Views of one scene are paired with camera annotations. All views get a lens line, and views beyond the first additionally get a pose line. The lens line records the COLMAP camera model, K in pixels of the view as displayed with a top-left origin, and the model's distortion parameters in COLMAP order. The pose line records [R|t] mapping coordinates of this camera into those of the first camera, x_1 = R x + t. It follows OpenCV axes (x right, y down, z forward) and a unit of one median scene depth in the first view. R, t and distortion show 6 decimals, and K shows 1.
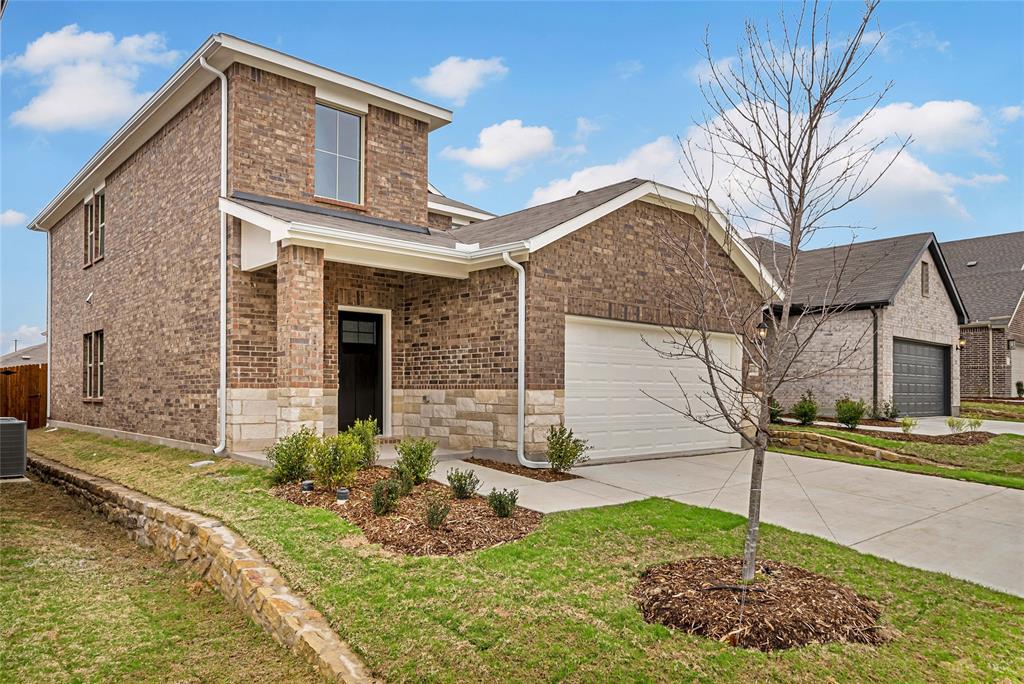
lens RADIAL K [[706.9, 0, 511.8], [0, 706.9, 382.9], [0, 0, 1]] dist [-0.001949, -0.000552]
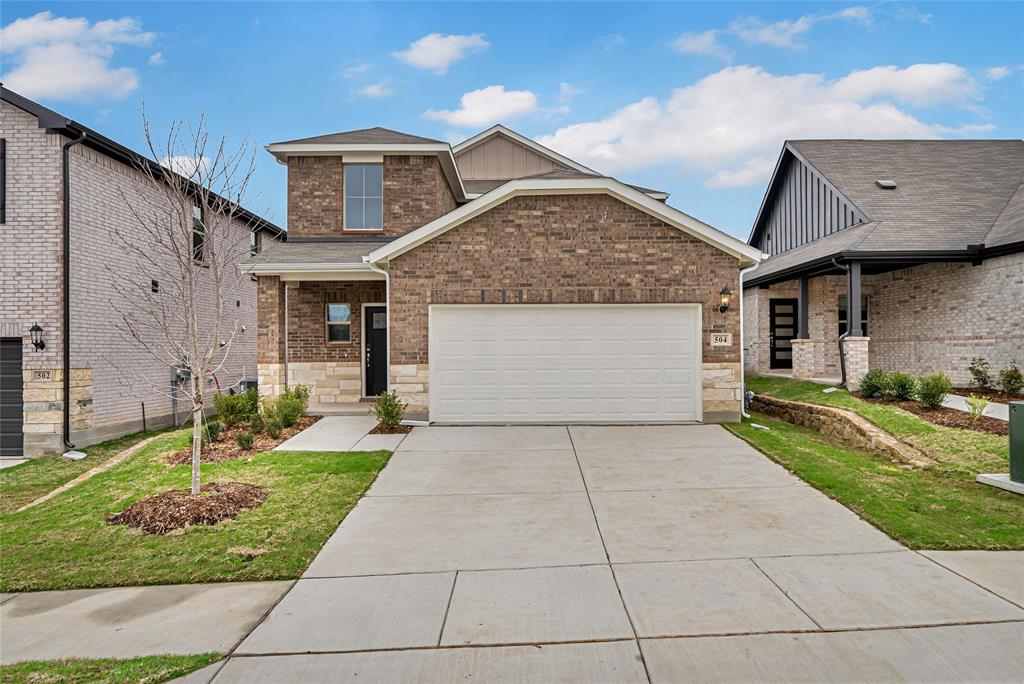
lens RADIAL K [[702.9, 0, 512.0], [0, 702.9, 342.0], [0, 0, 1]] dist [0.000791, -0.000045]
pose [[0.736408, -0.018246, -0.676291, 0.990441], [0.018683, 0.999803, -0.006631, -0.018001], [0.676279, -0.007753, 0.736605, 0.169602]]
